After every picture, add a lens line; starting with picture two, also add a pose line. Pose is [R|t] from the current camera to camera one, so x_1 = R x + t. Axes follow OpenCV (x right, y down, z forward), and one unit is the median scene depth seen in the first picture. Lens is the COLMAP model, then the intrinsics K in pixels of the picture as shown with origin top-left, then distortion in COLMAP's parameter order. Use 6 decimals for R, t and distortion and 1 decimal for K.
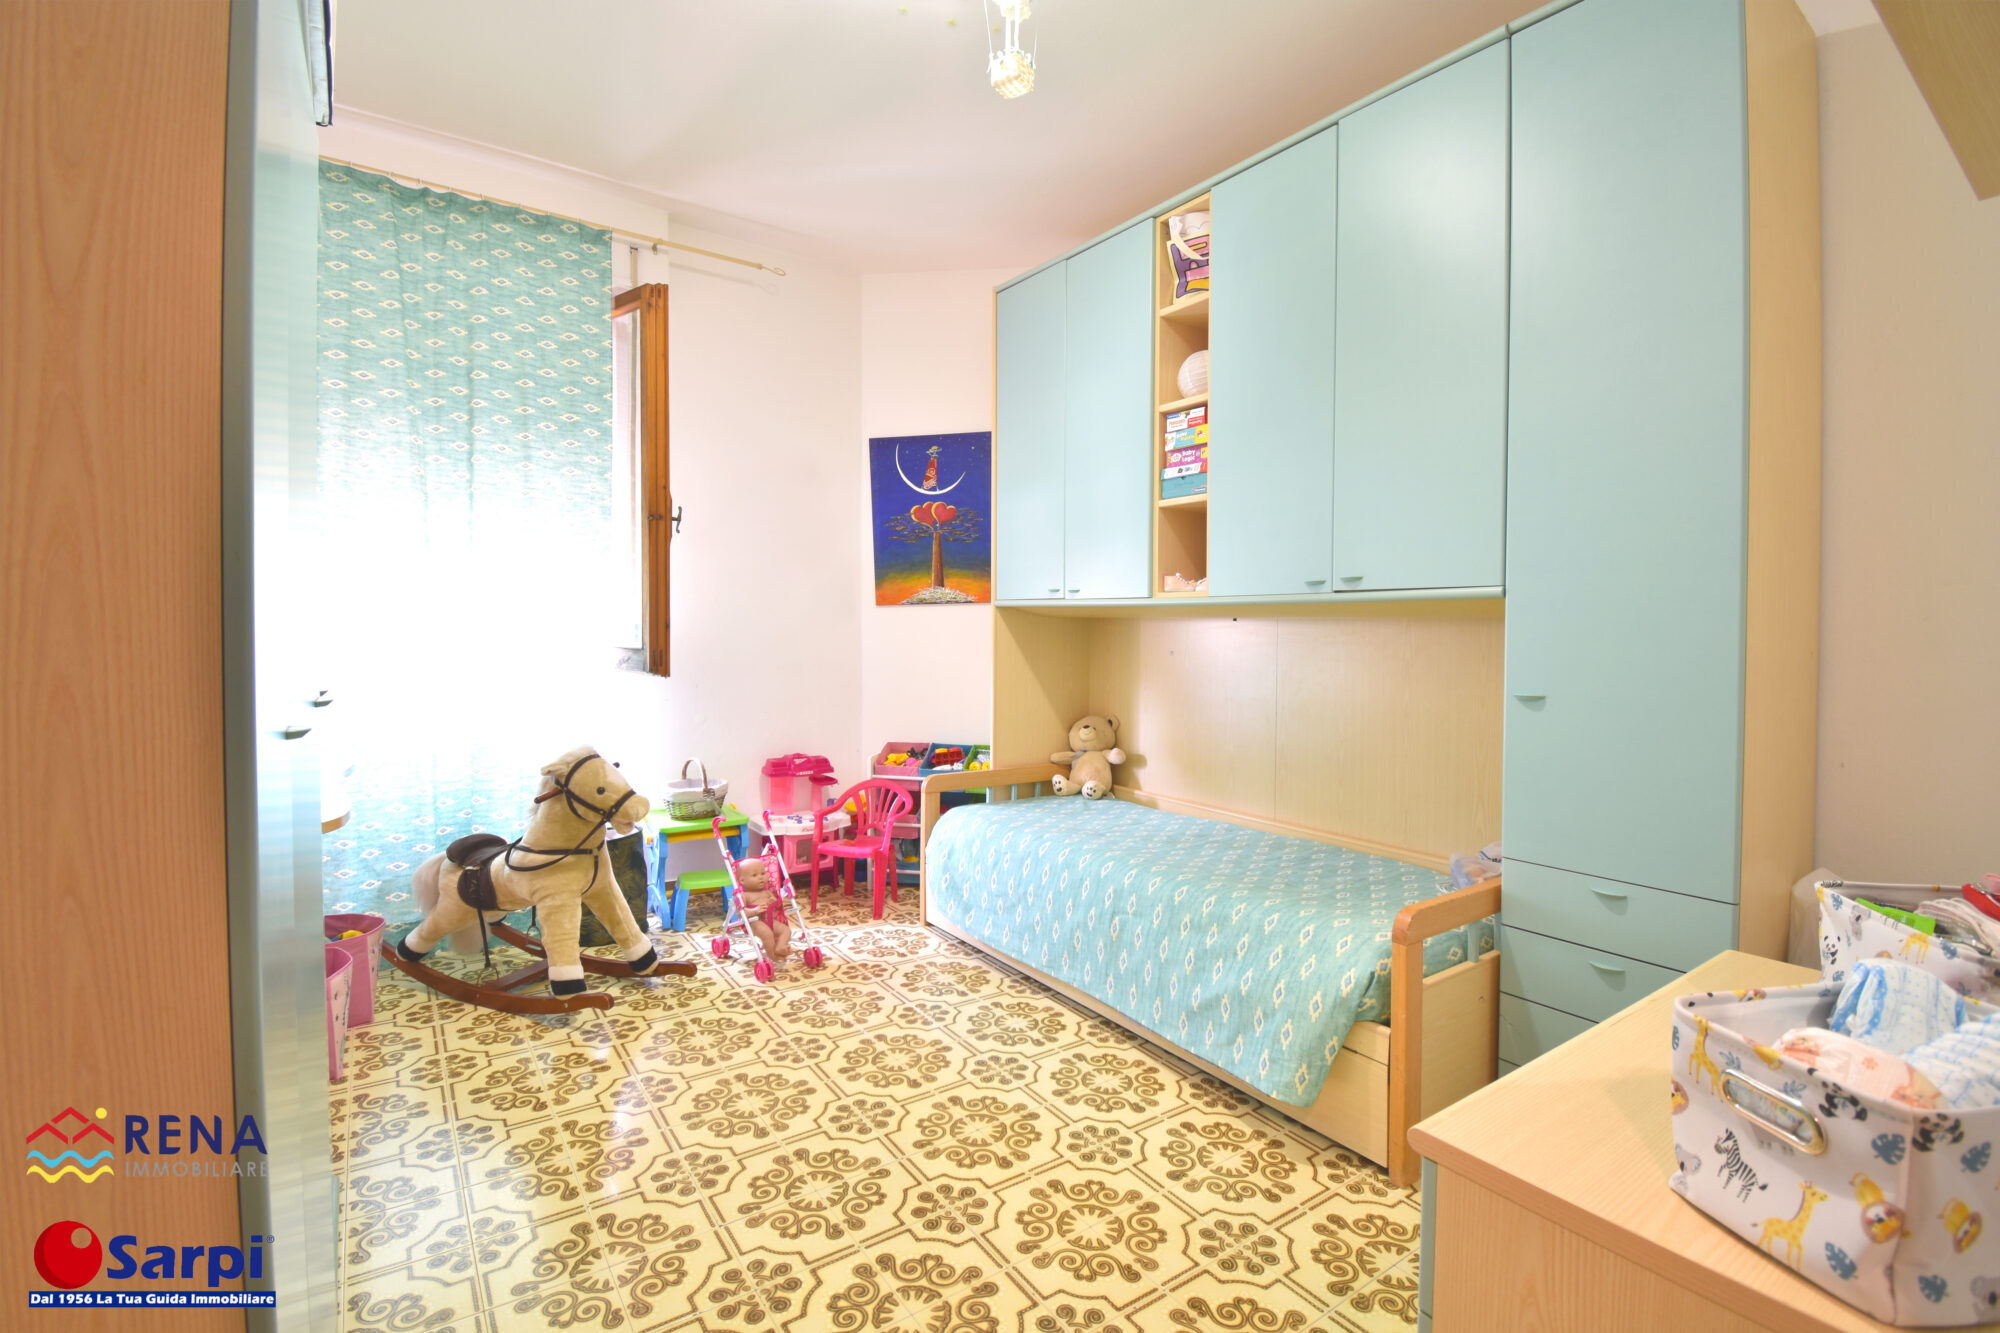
lens RADIAL K [[879.4, 0, 1011.0], [0, 879.4, 669.8], [0, 0, 1]] dist [-0.004603, -0.013547]
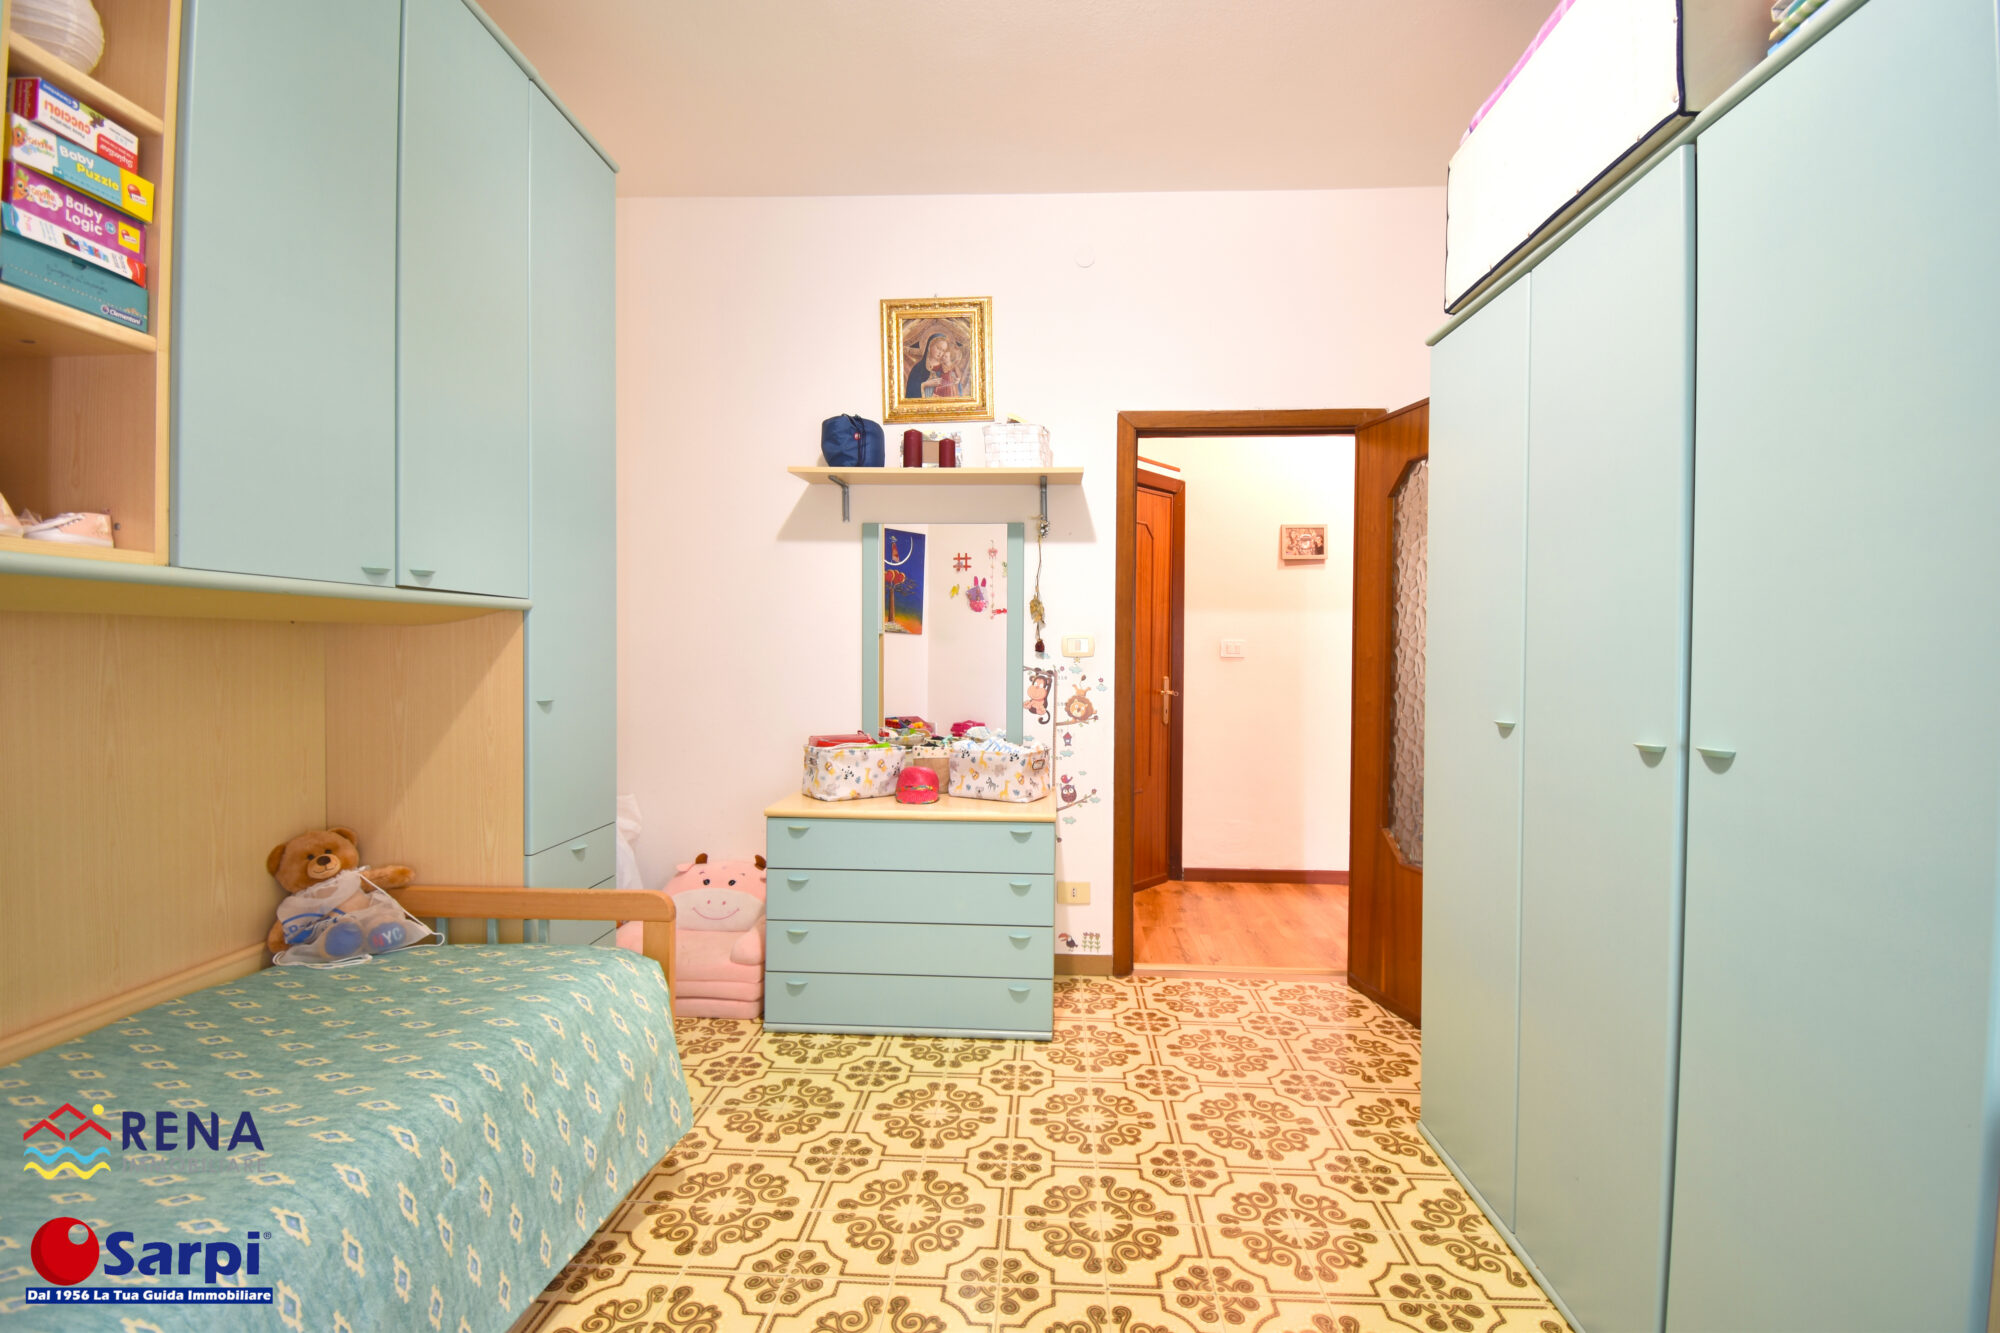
lens RADIAL K [[879.4, 0, 1021.1], [0, 879.4, 668.8], [0, 0, 1]] dist [-0.004603, -0.013547]
pose [[-0.793545, -0.033083, 0.607612, -0.470078], [0.006843, 0.997973, 0.063274, -0.065072], [-0.608473, 0.054369, -0.791710, 1.265948]]
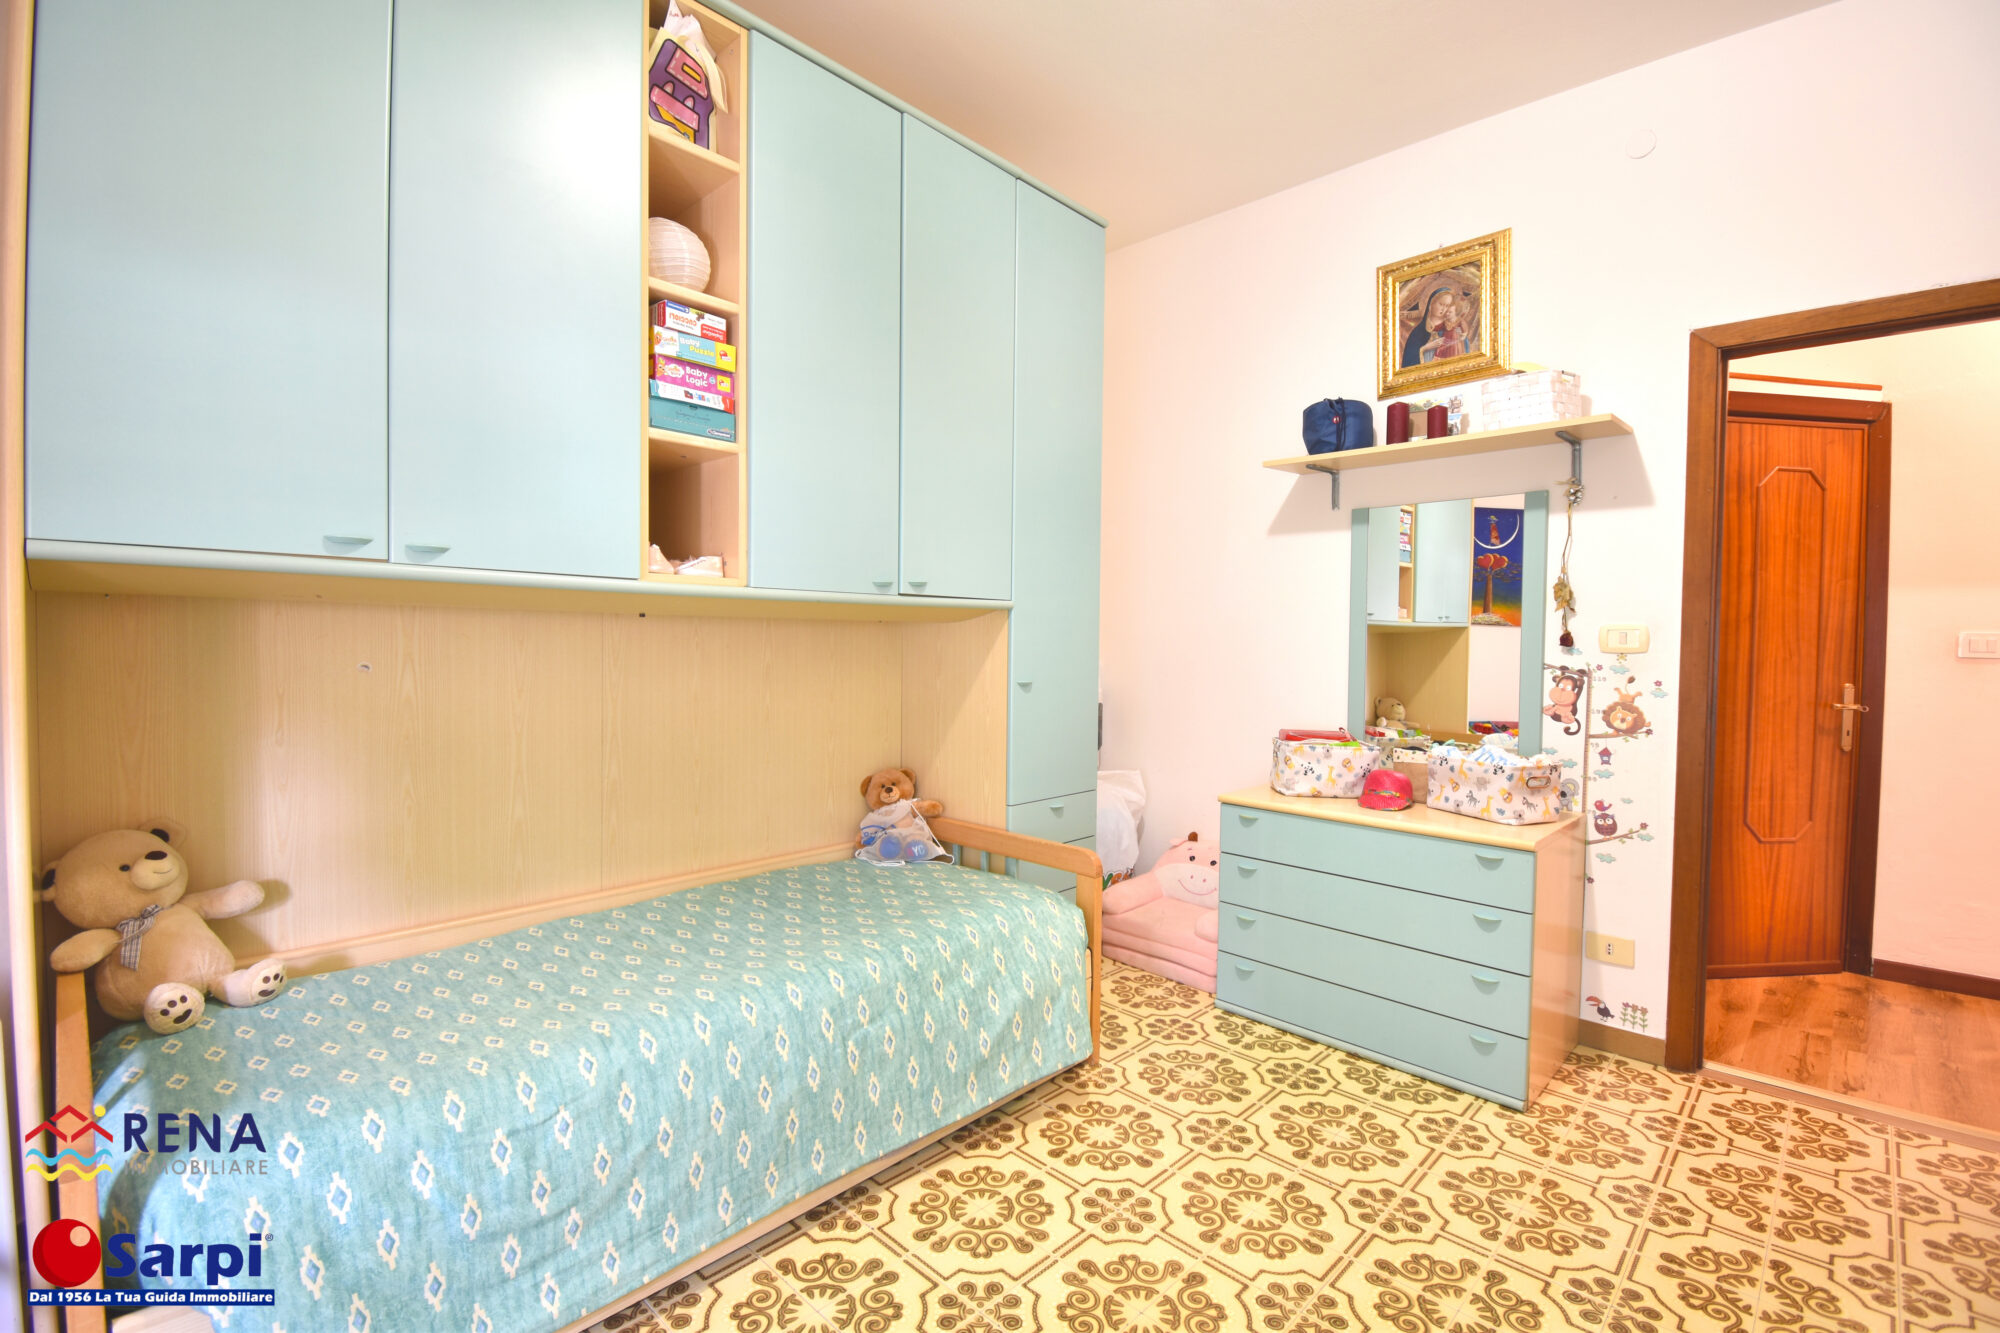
lens RADIAL K [[879.4, 0, 997.4], [0, 879.4, 671.7], [0, 0, 1]] dist [-0.004603, -0.013547]
pose [[-0.180898, -0.052978, 0.982074, -0.624911], [0.027832, 0.997872, 0.058957, -0.058447], [-0.983108, 0.037998, -0.179039, 1.078255]]
